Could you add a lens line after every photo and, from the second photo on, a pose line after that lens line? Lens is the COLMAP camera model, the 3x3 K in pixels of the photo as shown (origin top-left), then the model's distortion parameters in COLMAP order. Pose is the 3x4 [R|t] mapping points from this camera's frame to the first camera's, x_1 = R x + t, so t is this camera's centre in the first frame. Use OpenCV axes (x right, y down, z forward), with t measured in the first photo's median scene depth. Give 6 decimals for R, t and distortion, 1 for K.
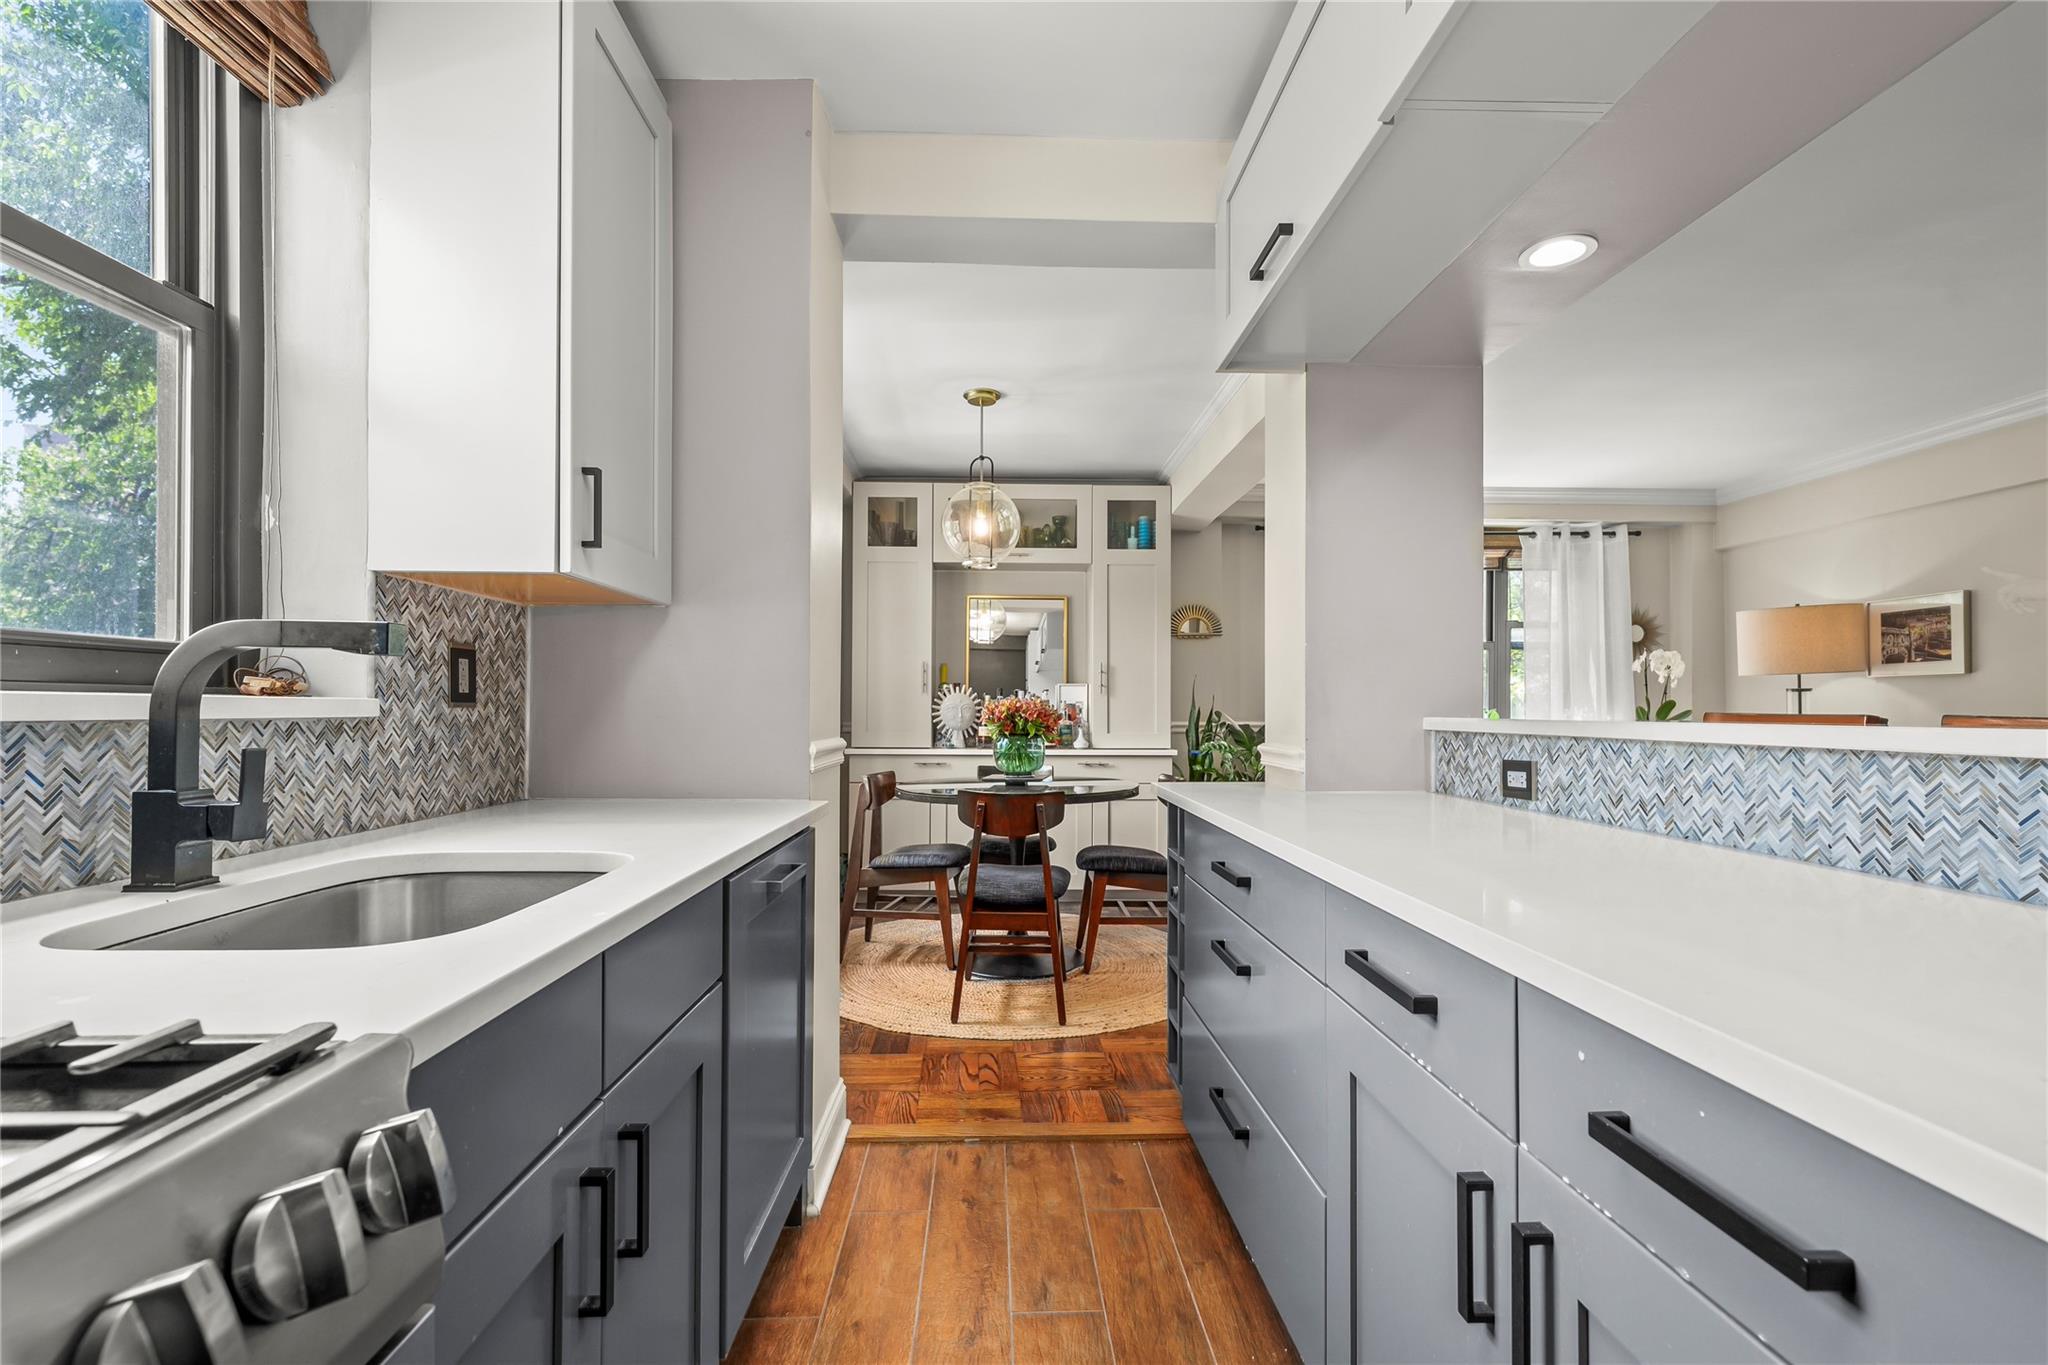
lens RADIAL K [[937.3, 0, 1013.7], [0, 937.3, 706.6], [0, 0, 1]] dist [0.018692, 0.000867]
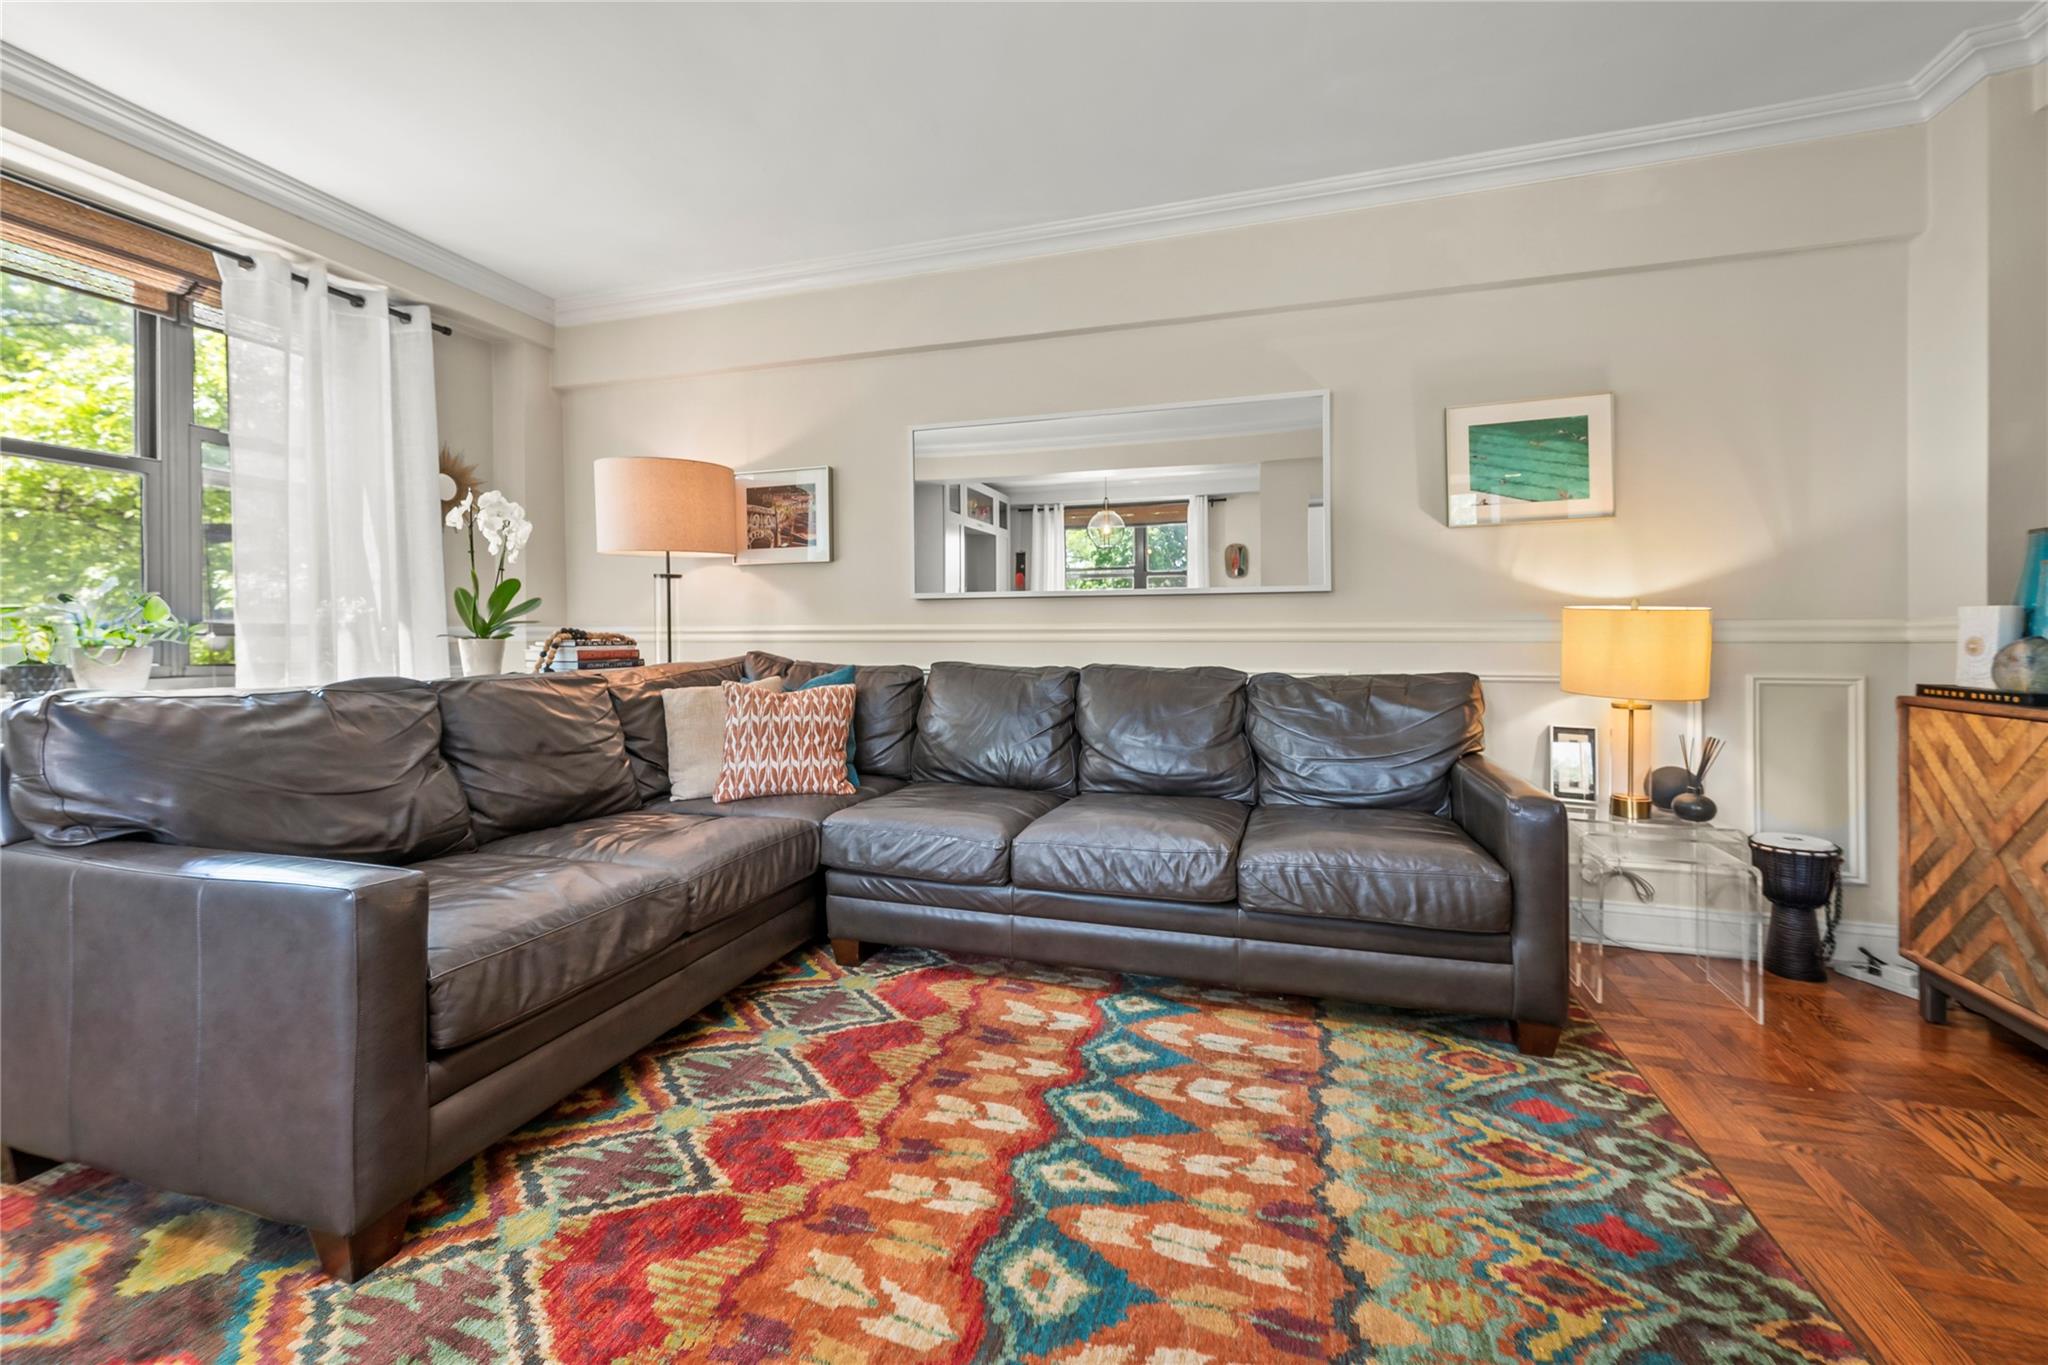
lens RADIAL K [[815.0, 0, 1021.3], [0, 815.0, 639.5], [0, 0, 1]] dist [0.009450, 0.000040]
pose [[0.347440, -0.007190, 0.937675, 0.307638], [-0.002050, 0.999962, 0.008427, 0.026223], [-0.937700, -0.004850, 0.347413, 0.497950]]
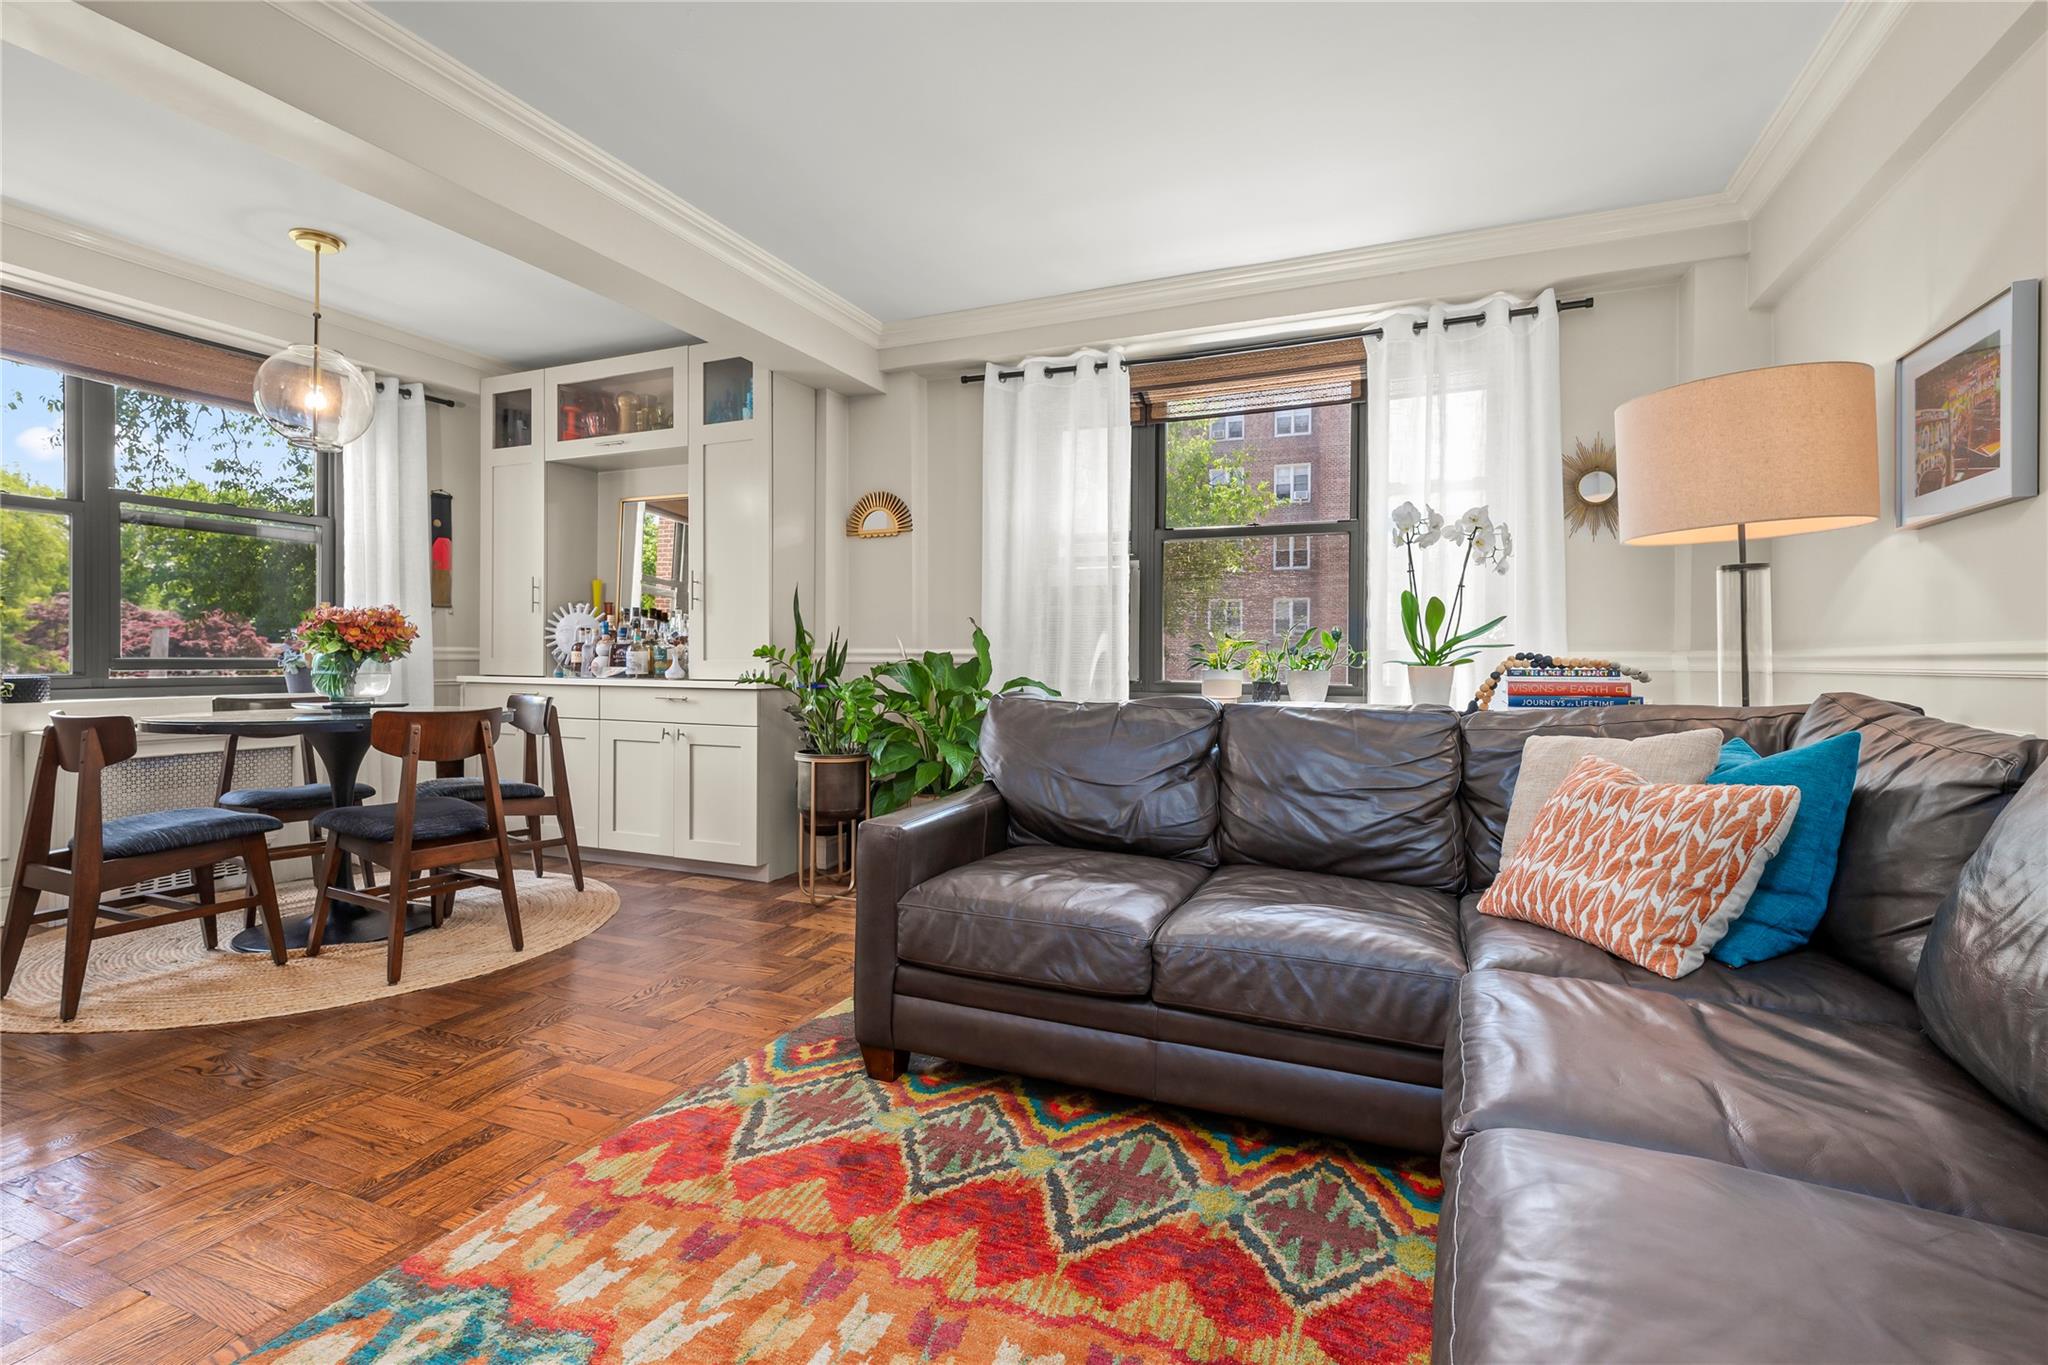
lens RADIAL K [[937.3, 0, 1021.9], [0, 937.3, 661.0], [0, 0, 1]] dist [0.018692, 0.000867]
pose [[0.903217, 0.001982, -0.429181, 0.689976], [0.000799, 0.999980, 0.006301, 0.024876], [0.429184, -0.006035, 0.903197, 0.412688]]
